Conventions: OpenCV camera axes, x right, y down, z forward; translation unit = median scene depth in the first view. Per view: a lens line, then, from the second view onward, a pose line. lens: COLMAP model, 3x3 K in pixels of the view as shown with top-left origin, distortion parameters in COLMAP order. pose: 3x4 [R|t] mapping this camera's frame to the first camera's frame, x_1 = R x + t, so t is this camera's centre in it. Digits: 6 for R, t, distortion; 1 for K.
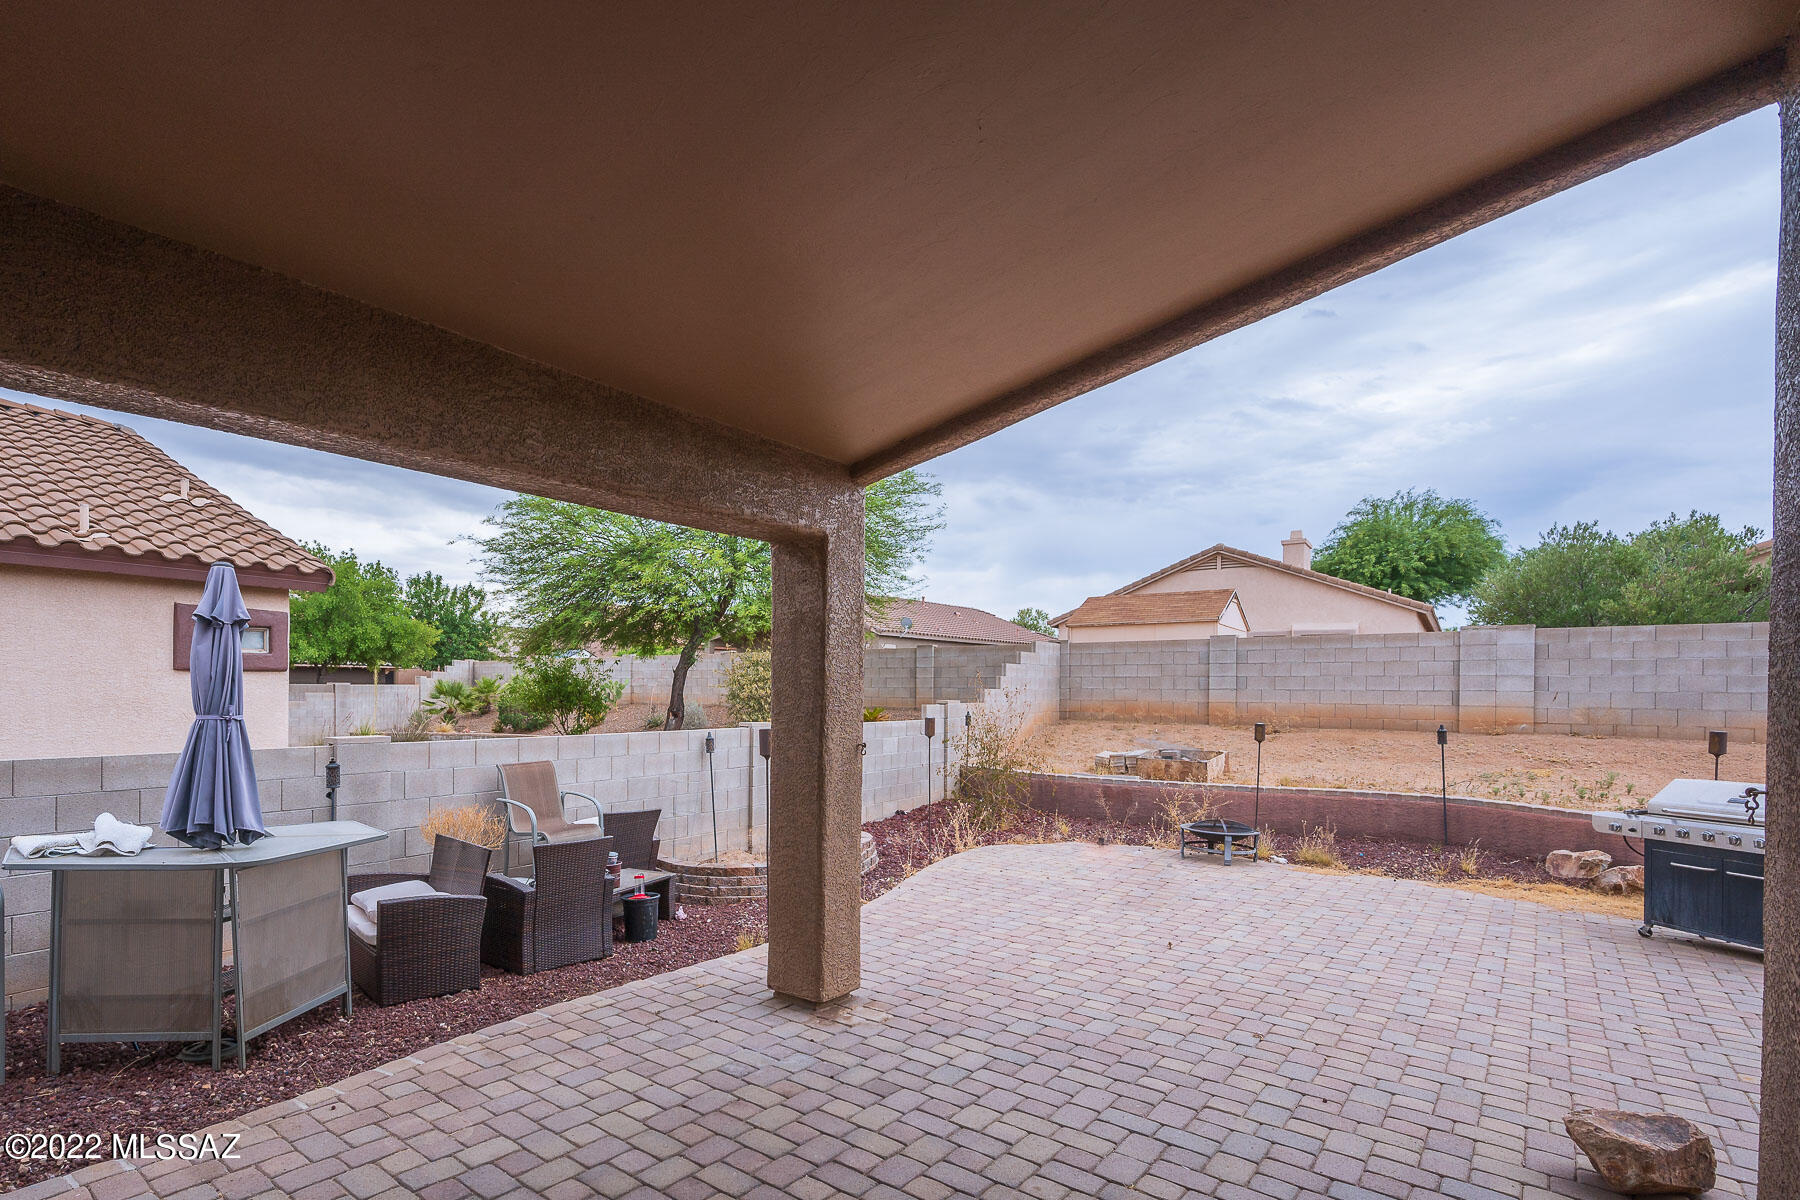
lens RADIAL K [[893.5, 0, 753.7], [0, 893.5, 699.3], [0, 0, 1]] dist [0.000477, 0.000140]
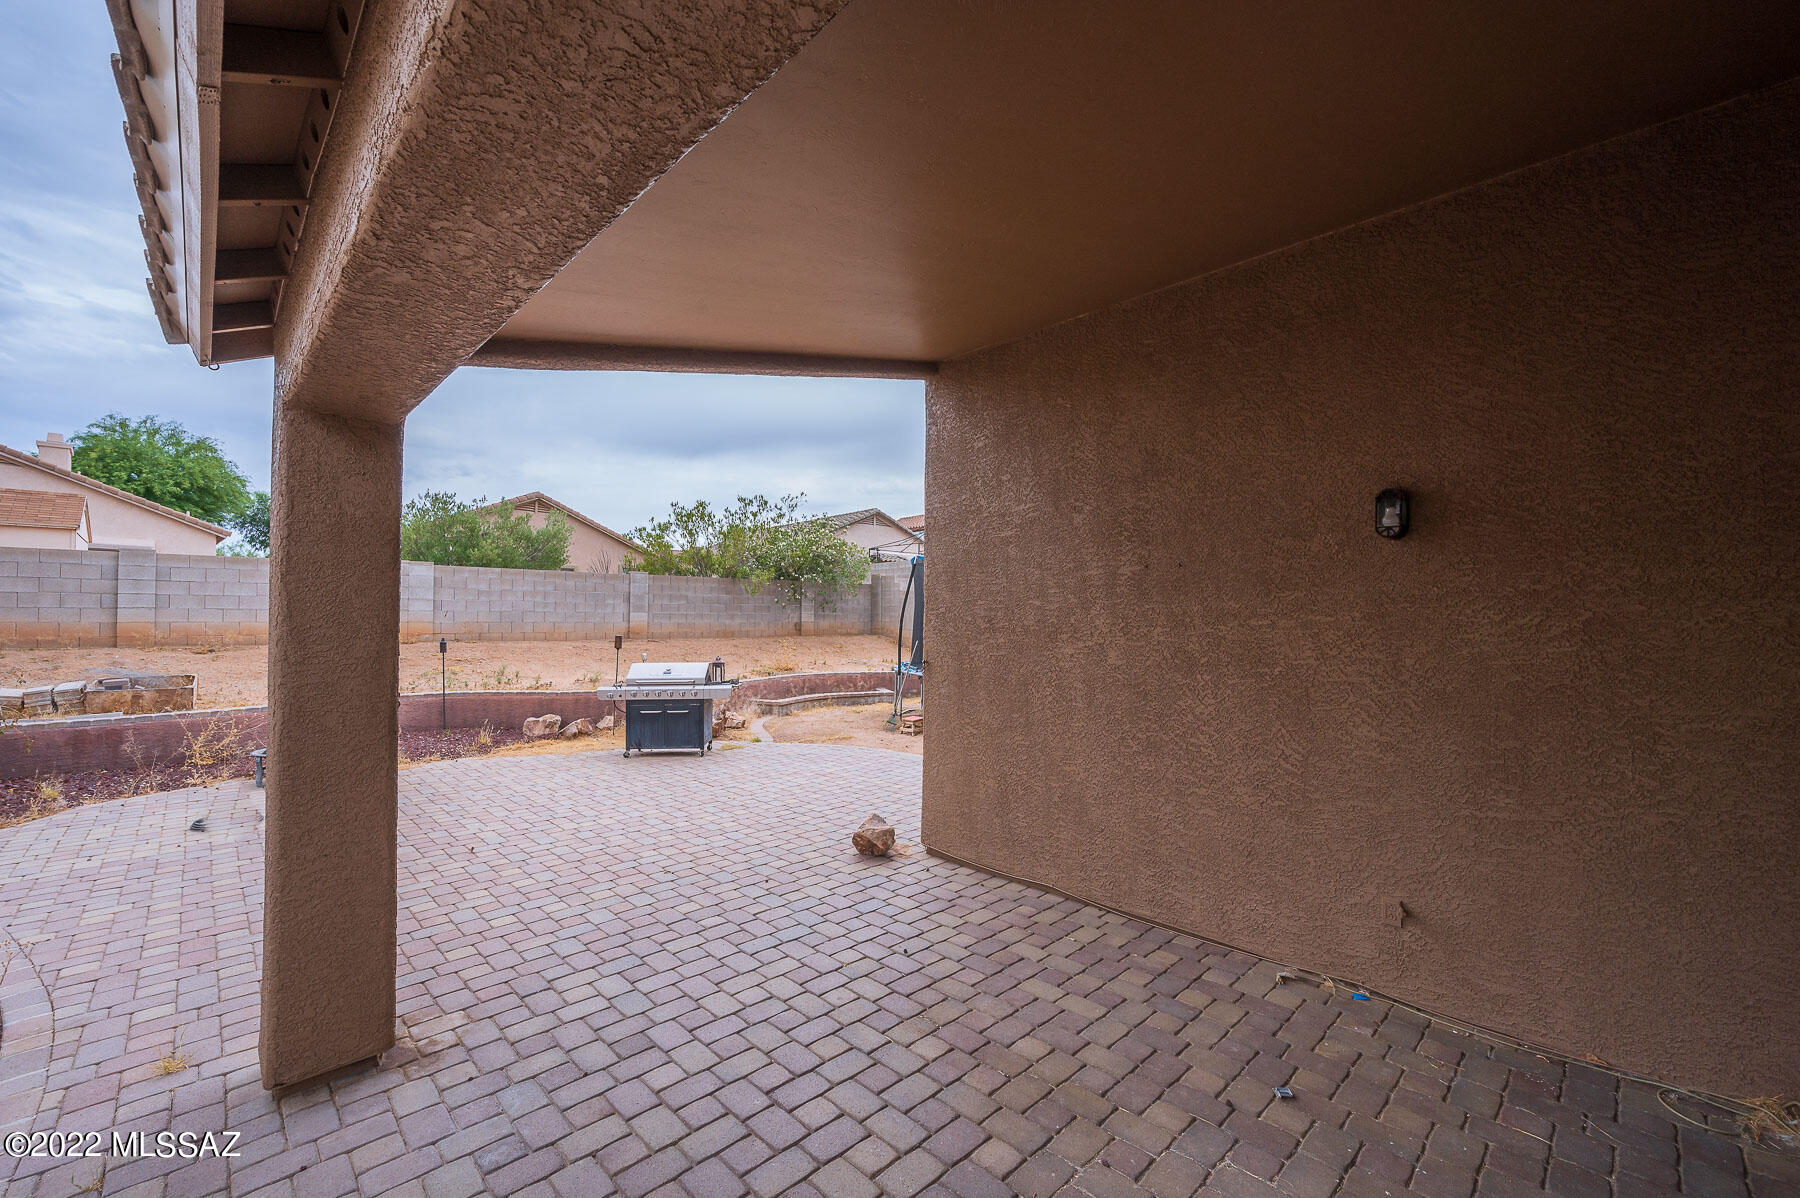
lens RADIAL K [[729.9, 0, 890.5], [0, 729.9, 598.8], [0, 0, 1]] dist [-0.002283, -0.000400]
pose [[0.082810, 0.013555, 0.996473, -0.201196], [0.004124, 0.999894, -0.013944, -0.009057], [-0.996557, 0.005264, 0.082745, 0.216955]]
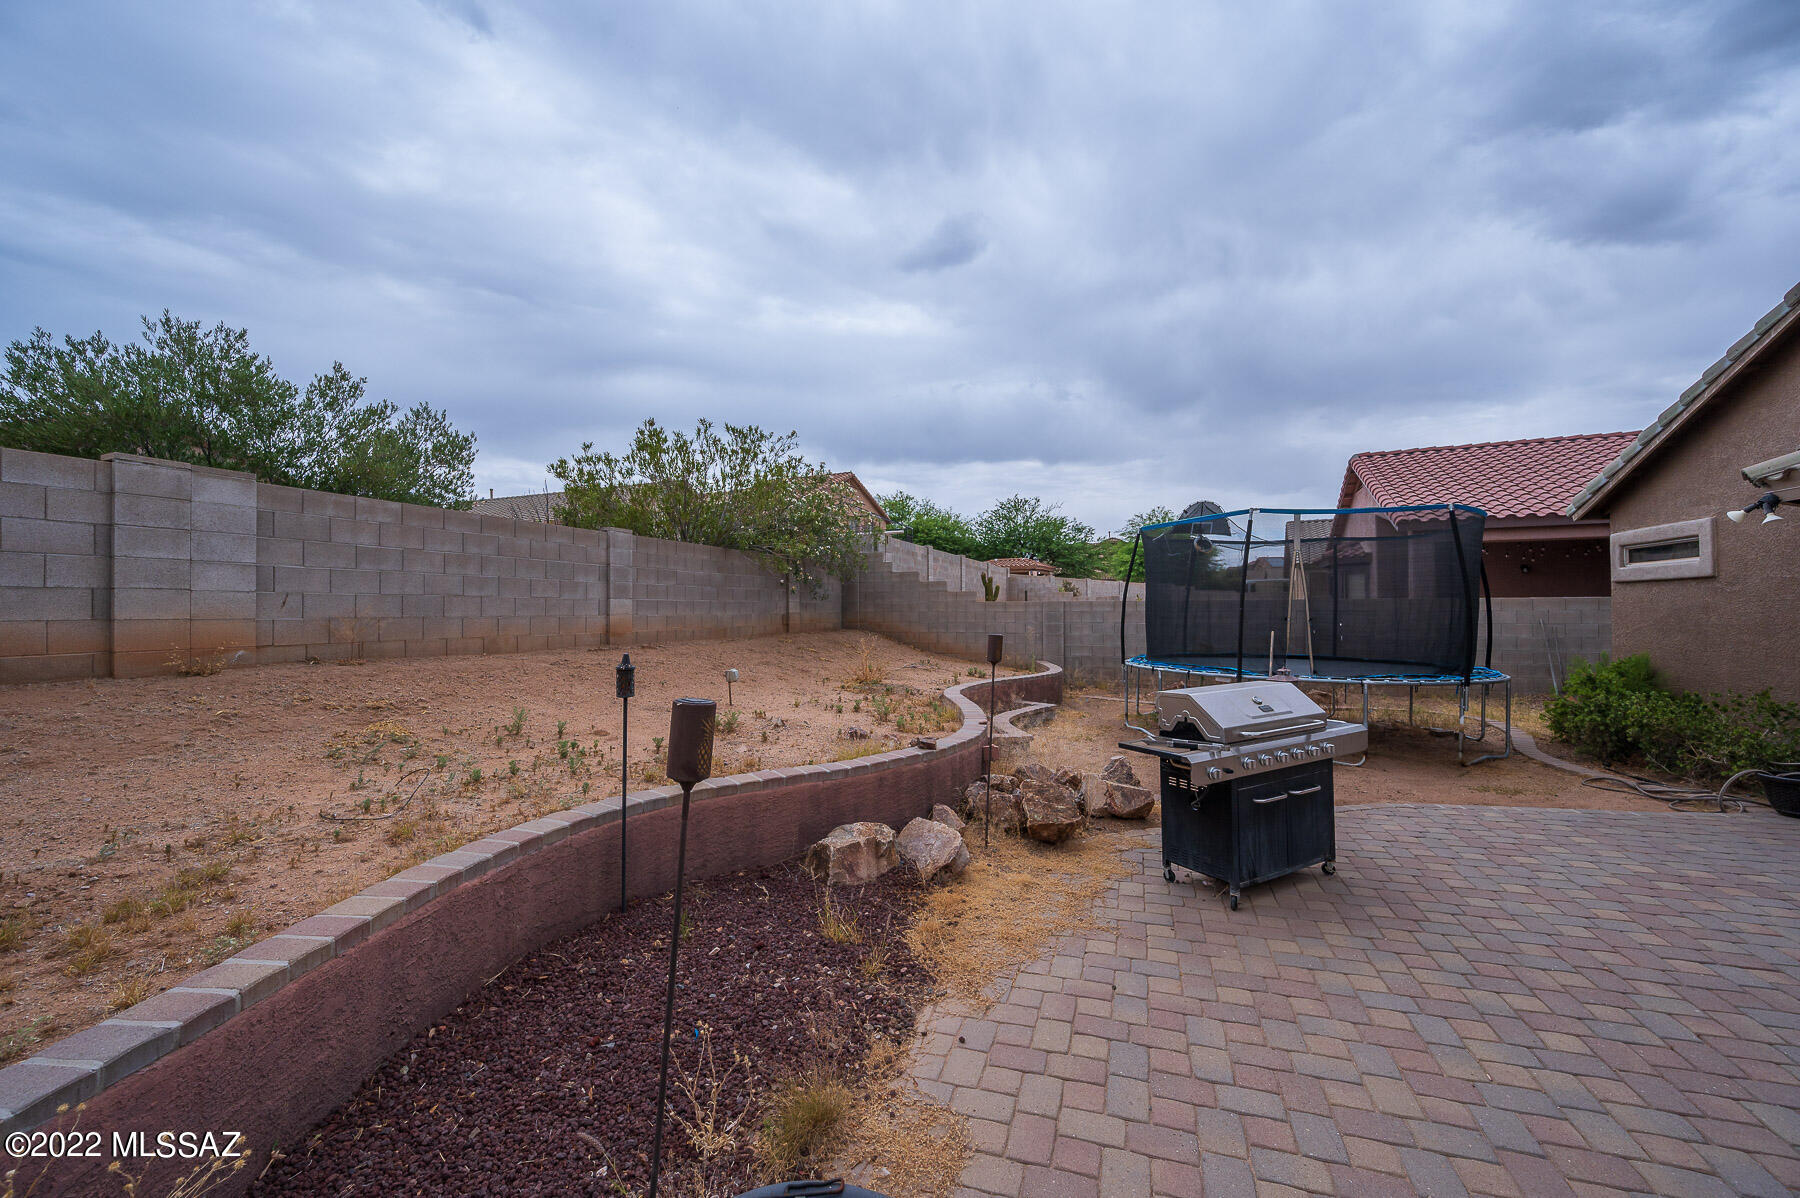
lens RADIAL K [[706.3, 0, 894.9], [0, 706.3, 594.7], [0, 0, 1]] dist [-0.004405, -0.000047]
pose [[-0.387993, 0.014238, 0.921552, 0.319087], [0.012173, 0.999873, -0.010322, 0.002903], [-0.921582, 0.007213, -0.388117, 0.848183]]
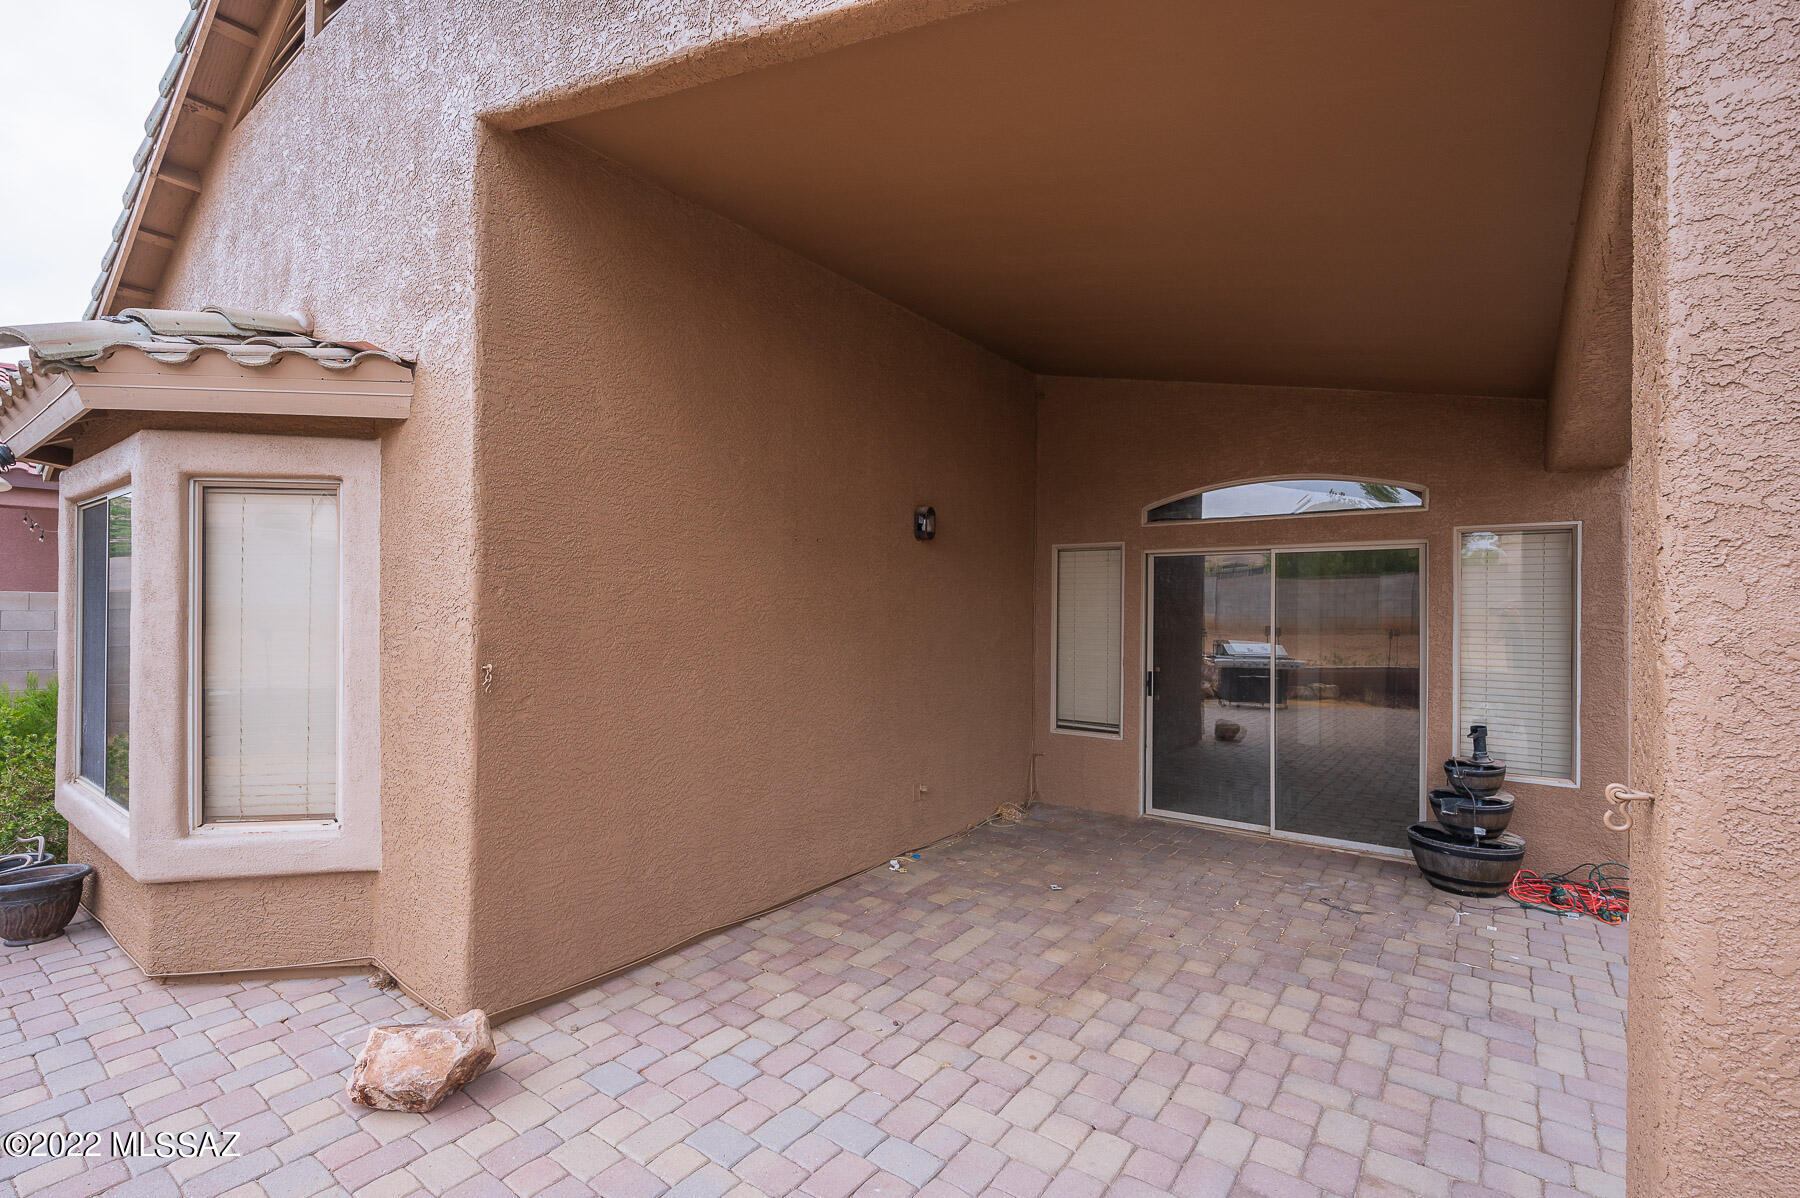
lens RADIAL K [[811.0, 0, 892.1], [0, 811.0, 610.5], [0, 0, 1]] dist [-0.001710, -0.000114]
pose [[-0.996338, -0.019121, -0.083340, 0.152244], [-0.020048, 0.999746, 0.010293, -0.000743], [0.083122, 0.011926, -0.996468, 0.512352]]
